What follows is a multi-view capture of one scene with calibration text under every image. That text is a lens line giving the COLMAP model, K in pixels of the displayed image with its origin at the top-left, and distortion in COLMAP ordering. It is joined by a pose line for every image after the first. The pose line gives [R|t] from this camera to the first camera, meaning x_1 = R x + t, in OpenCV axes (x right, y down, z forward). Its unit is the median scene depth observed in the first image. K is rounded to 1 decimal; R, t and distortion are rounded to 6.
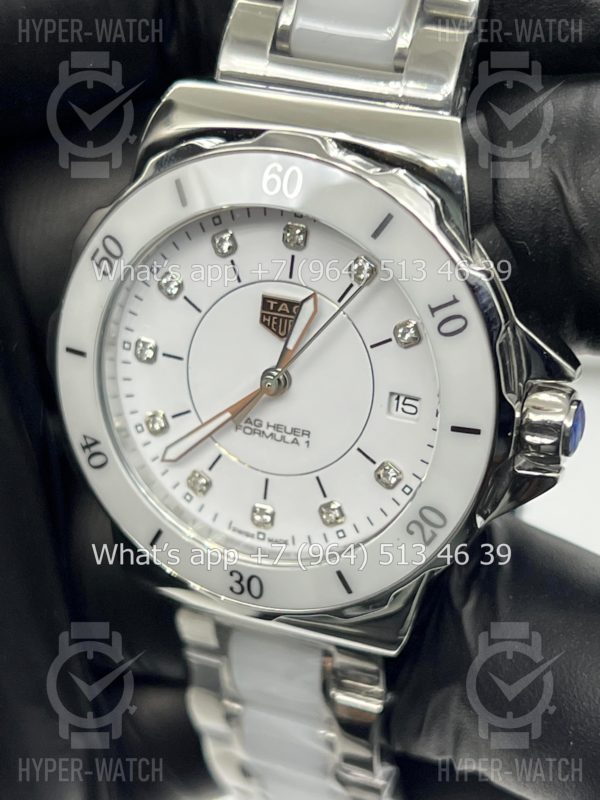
lens RADIAL K [[2007.8, 0, 289.8], [0, 2007.8, 409.5], [0, 0, 1]] dist [0.160951, 0.674158]
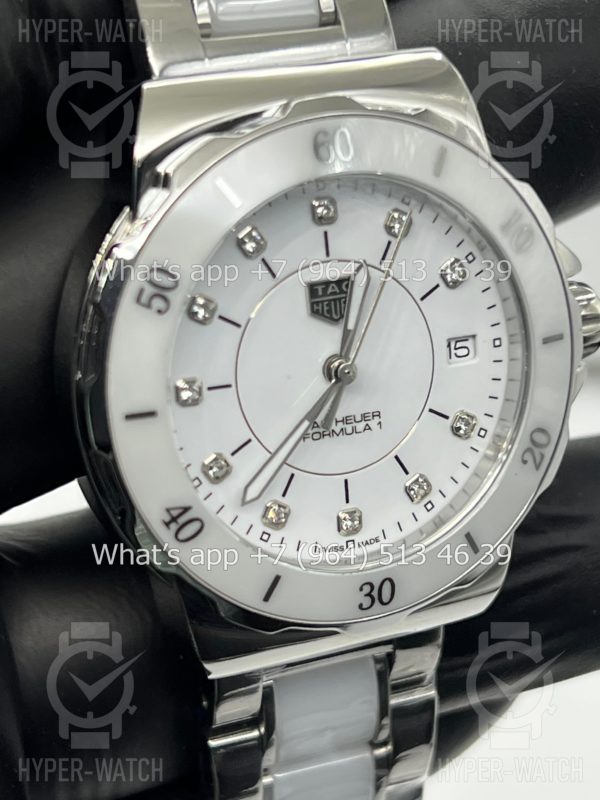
lens RADIAL K [[2007.8, 0, 289.8], [0, 2007.8, 409.5], [0, 0, 1]] dist [0.160951, 0.674158]
pose [[0.705675, -0.303100, 0.640432, -0.619318], [0.357230, 0.932790, 0.047844, -0.049536], [-0.611890, 0.195019, 0.766524, 0.310004]]
